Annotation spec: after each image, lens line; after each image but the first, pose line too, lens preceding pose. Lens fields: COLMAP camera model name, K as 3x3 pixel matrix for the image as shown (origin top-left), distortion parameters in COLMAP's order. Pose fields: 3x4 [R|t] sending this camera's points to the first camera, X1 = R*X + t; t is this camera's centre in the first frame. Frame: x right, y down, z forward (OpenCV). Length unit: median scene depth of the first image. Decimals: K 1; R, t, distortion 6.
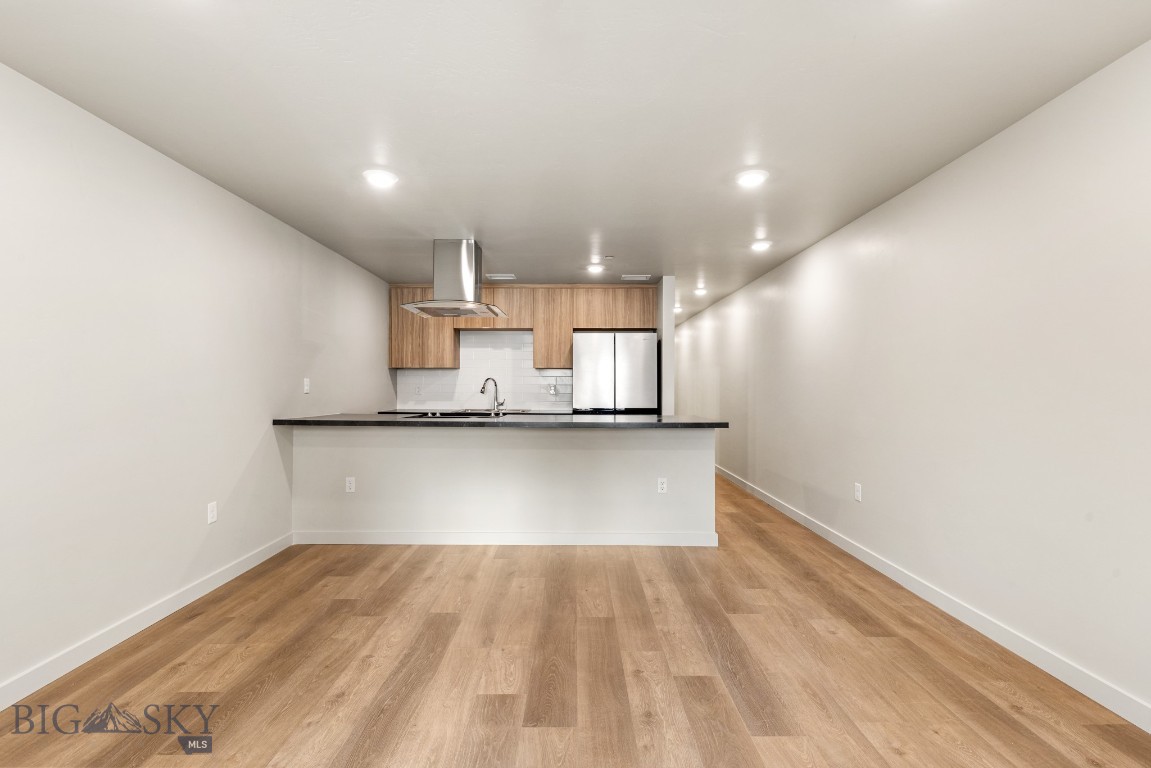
lens RADIAL K [[515.2, 0, 575.5], [0, 515.2, 384.0], [0, 0, 1]] dist [0.010084, -0.000266]
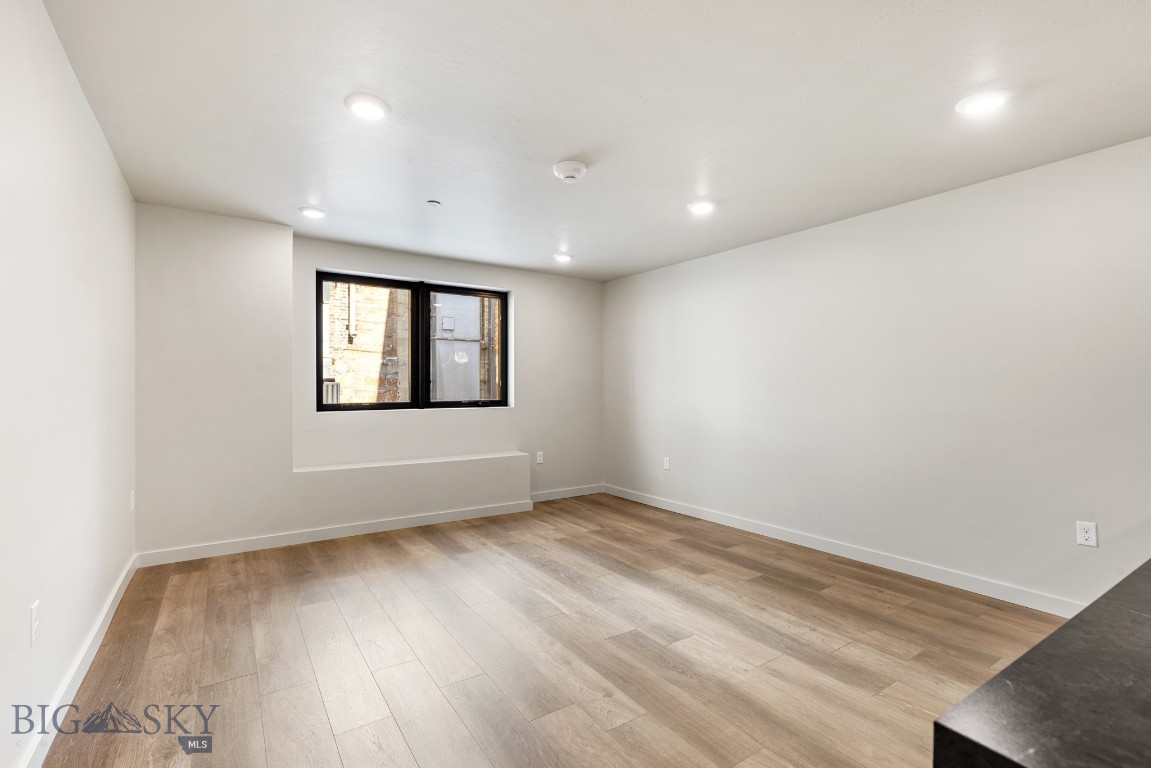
lens RADIAL K [[515.2, 0, 575.5], [0, 515.2, 384.0], [0, 0, 1]] dist [0.010084, -0.000266]
pose [[-0.831071, -0.005531, -0.556138, 0.548988], [0.003206, 0.999886, -0.014735, 0.009333], [0.556157, -0.014029, -0.830959, 1.390276]]
